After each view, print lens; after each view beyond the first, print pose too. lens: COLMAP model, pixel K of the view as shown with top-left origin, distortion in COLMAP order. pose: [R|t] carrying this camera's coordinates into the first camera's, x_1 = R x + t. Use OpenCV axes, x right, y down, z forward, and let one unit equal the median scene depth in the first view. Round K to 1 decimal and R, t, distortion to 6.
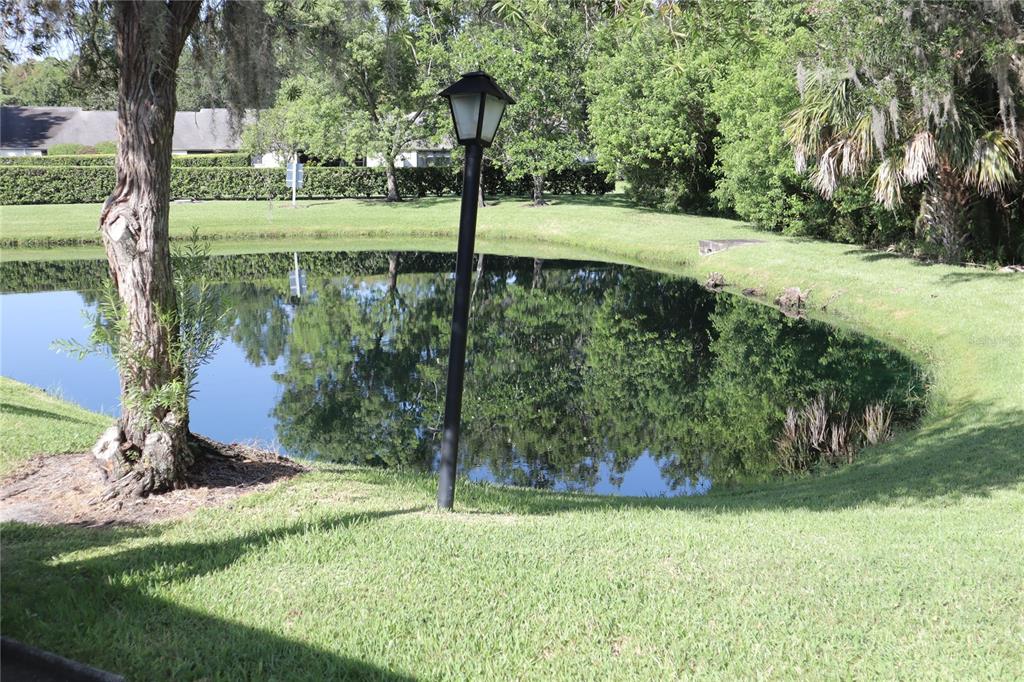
lens RADIAL K [[1250.1, 0, 512.0], [0, 1250.1, 341.0], [0, 0, 1]] dist [0.005169, 0.014482]
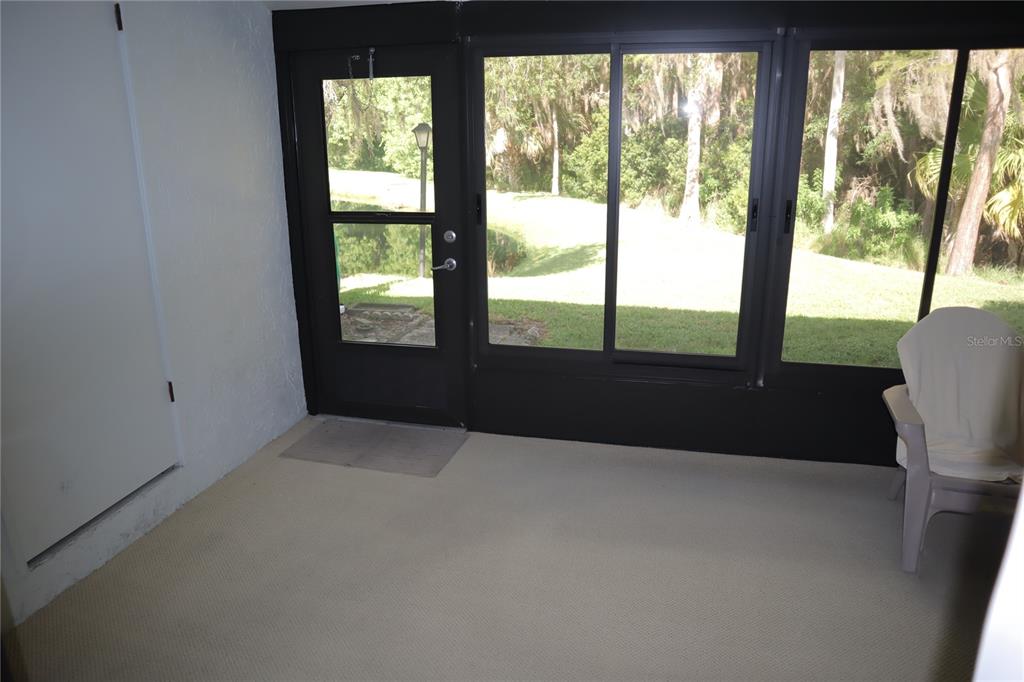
lens RADIAL K [[727.2, 0, 512.0], [0, 727.2, 341.0], [0, 0, 1]] dist [-0.003674, -0.000517]
pose [[0.930445, -0.113390, 0.348446, -0.073213], [0.066257, 0.987304, 0.144361, 0.006140], [-0.360392, -0.111233, 0.926145, -0.106954]]
